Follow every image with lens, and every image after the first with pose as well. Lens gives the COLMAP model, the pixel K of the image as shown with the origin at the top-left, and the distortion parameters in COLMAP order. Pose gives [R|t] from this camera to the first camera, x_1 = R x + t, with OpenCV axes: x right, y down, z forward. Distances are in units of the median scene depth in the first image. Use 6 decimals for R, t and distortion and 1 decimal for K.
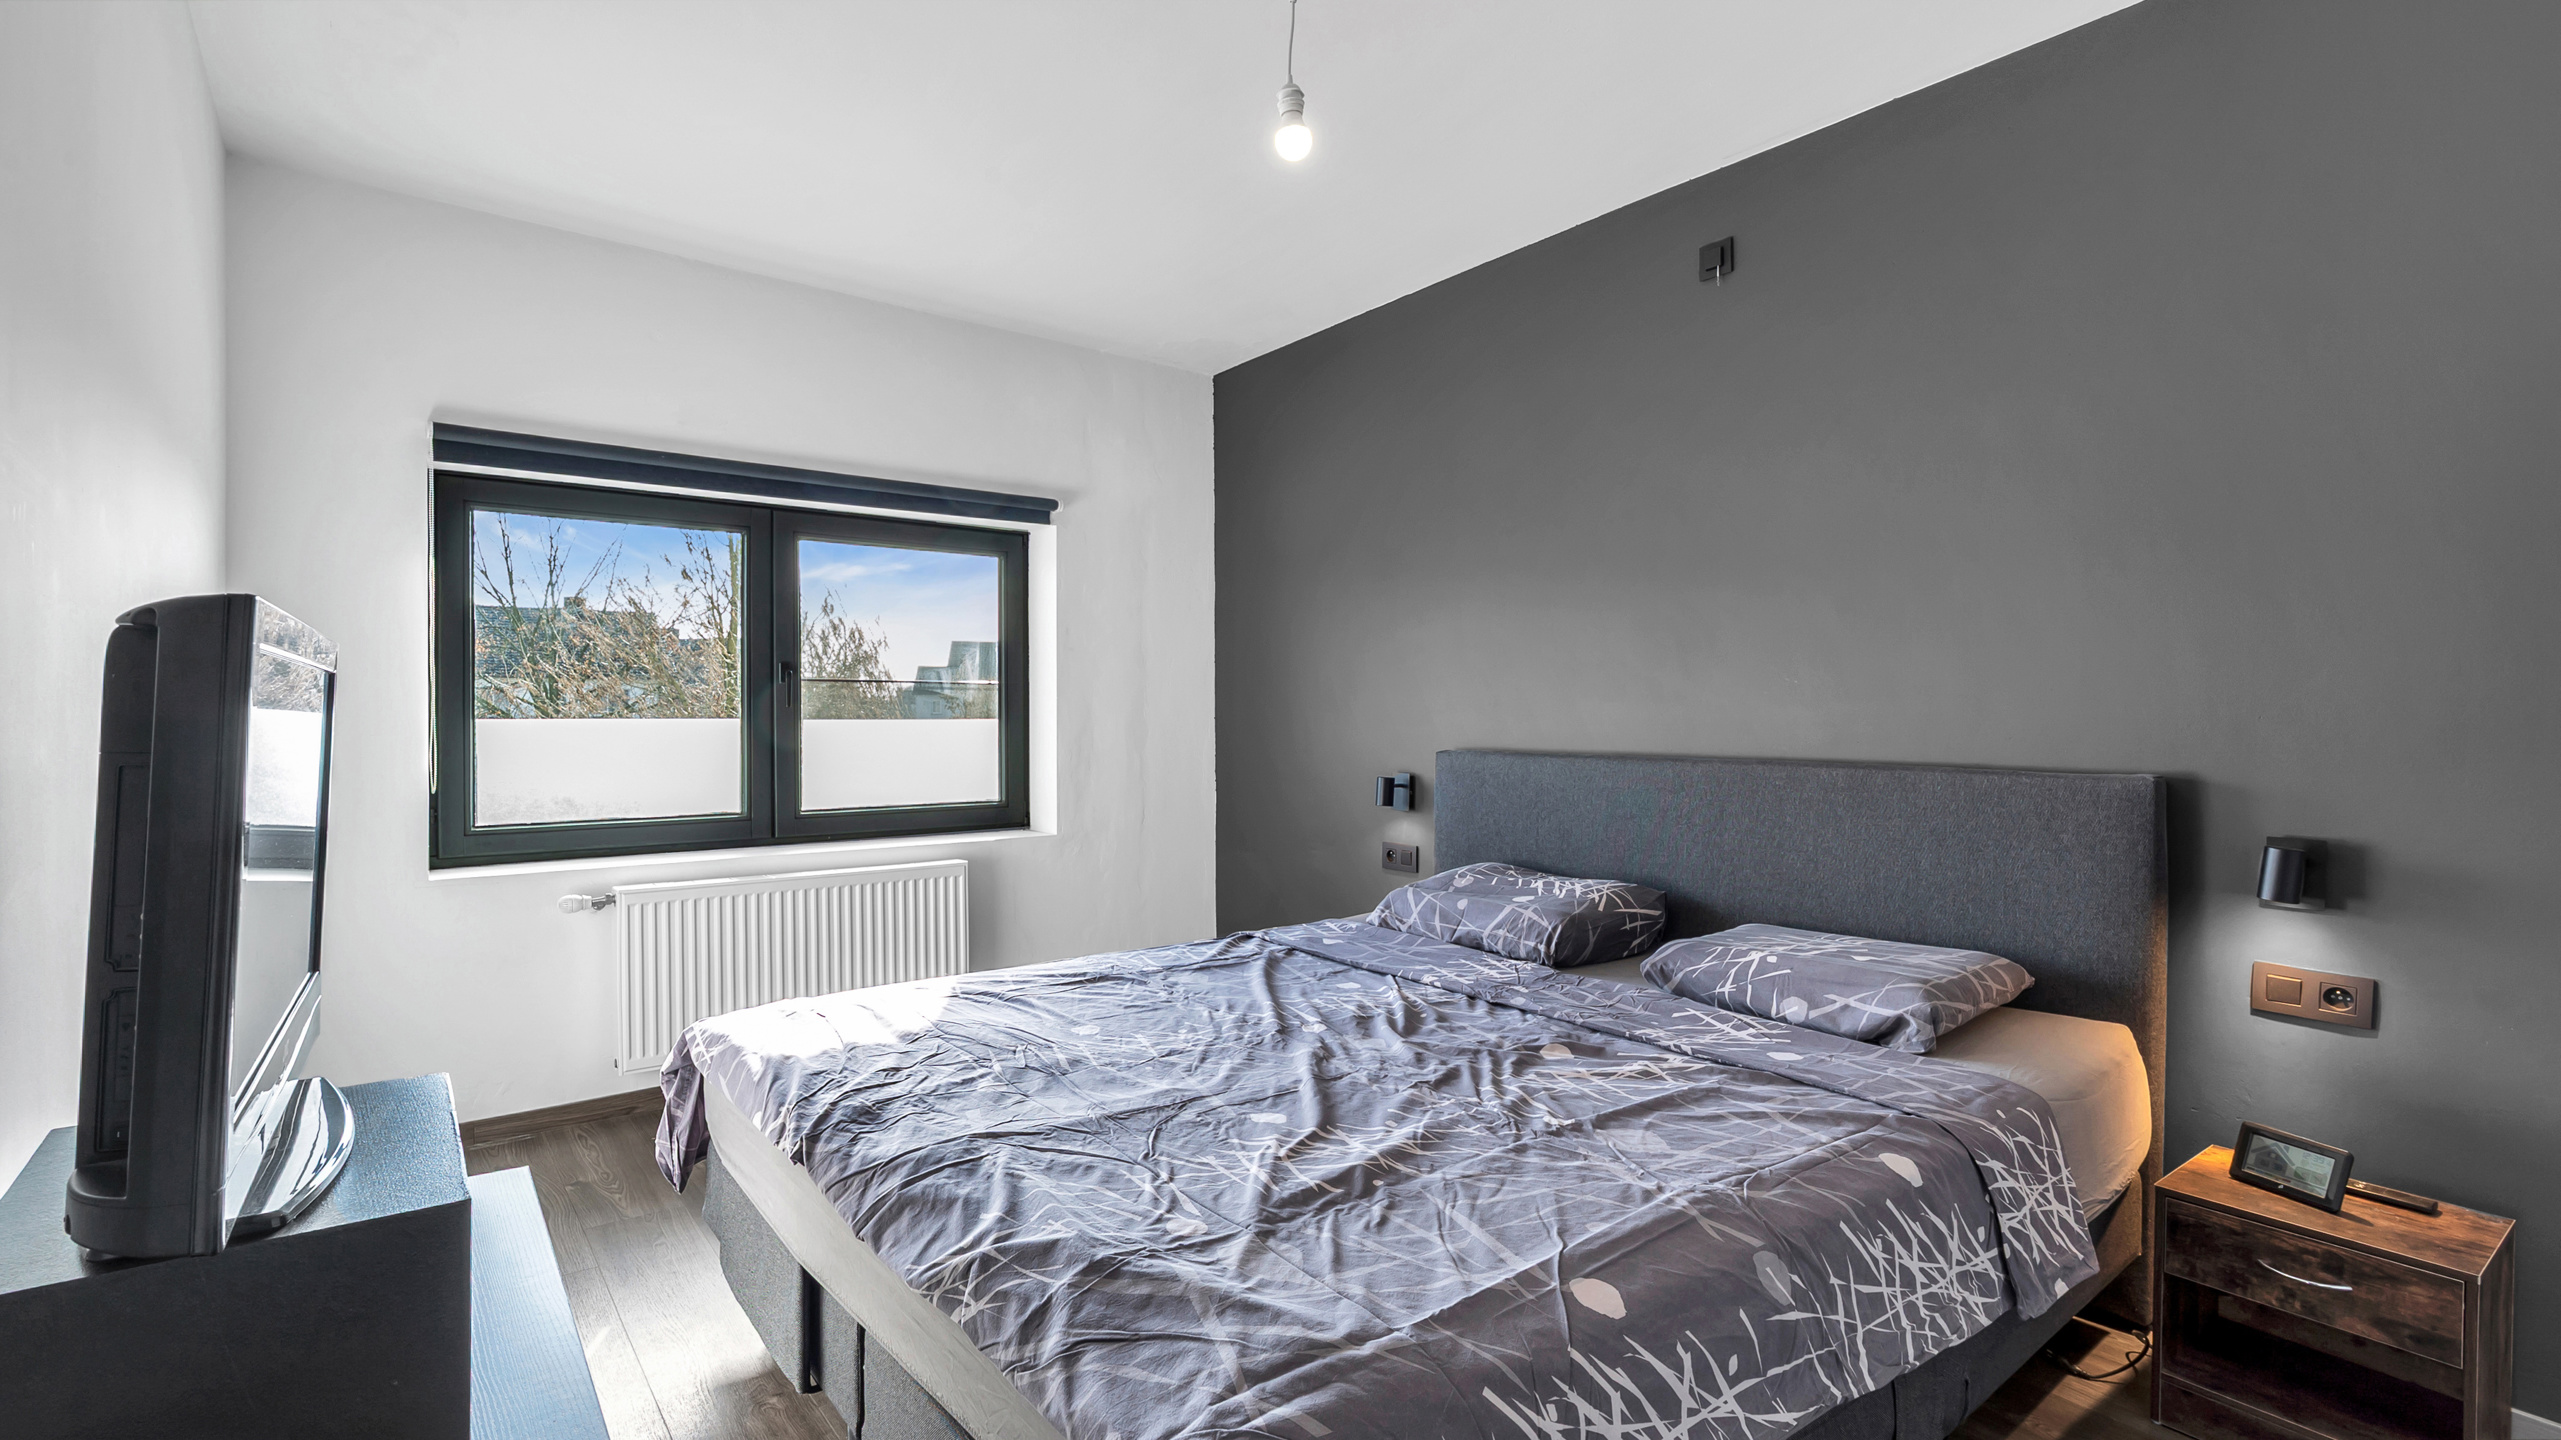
lens RADIAL K [[1168.0, 0, 1286.6], [0, 1168.0, 715.1], [0, 0, 1]] dist [-0.008273, 0.003532]
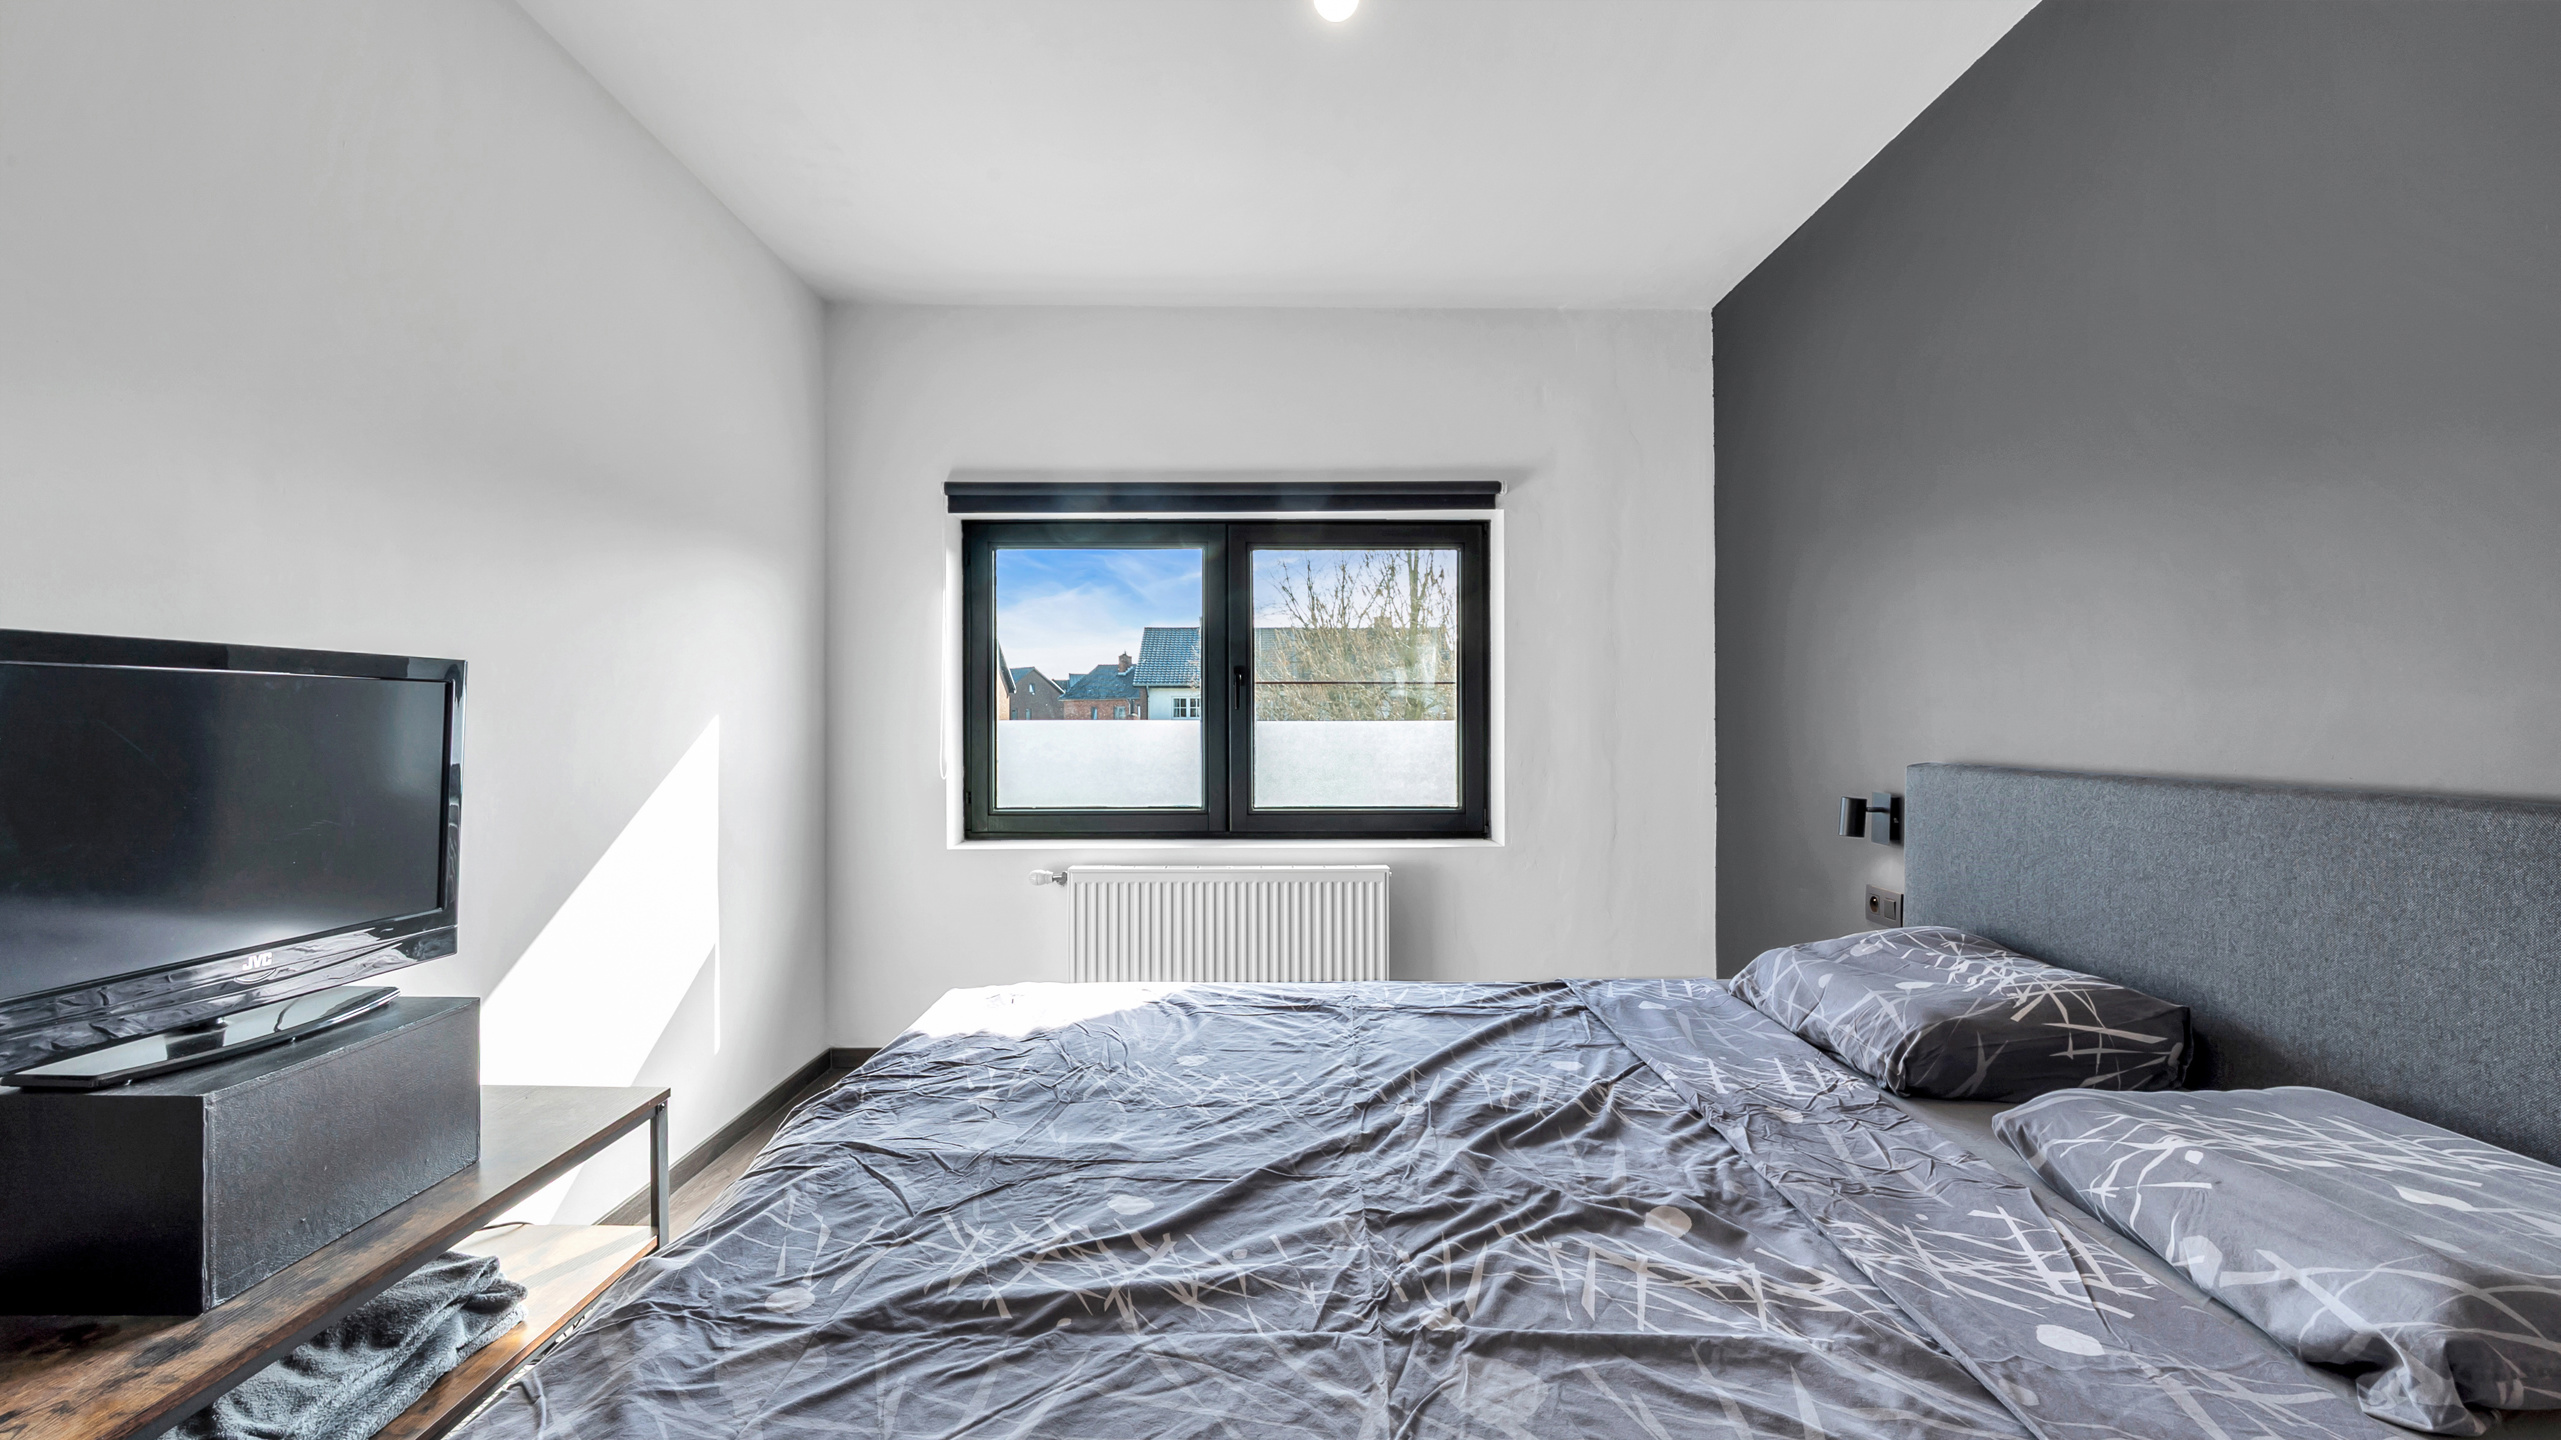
lens RADIAL K [[1168.0, 0, 1294.1], [0, 1168.0, 716.8], [0, 0, 1]] dist [-0.008273, 0.003532]
pose [[0.784043, -0.002848, -0.620700, 0.421862], [0.002213, 0.999996, -0.001793, 0.003483], [0.620703, 0.000032, 0.784046, 0.311142]]
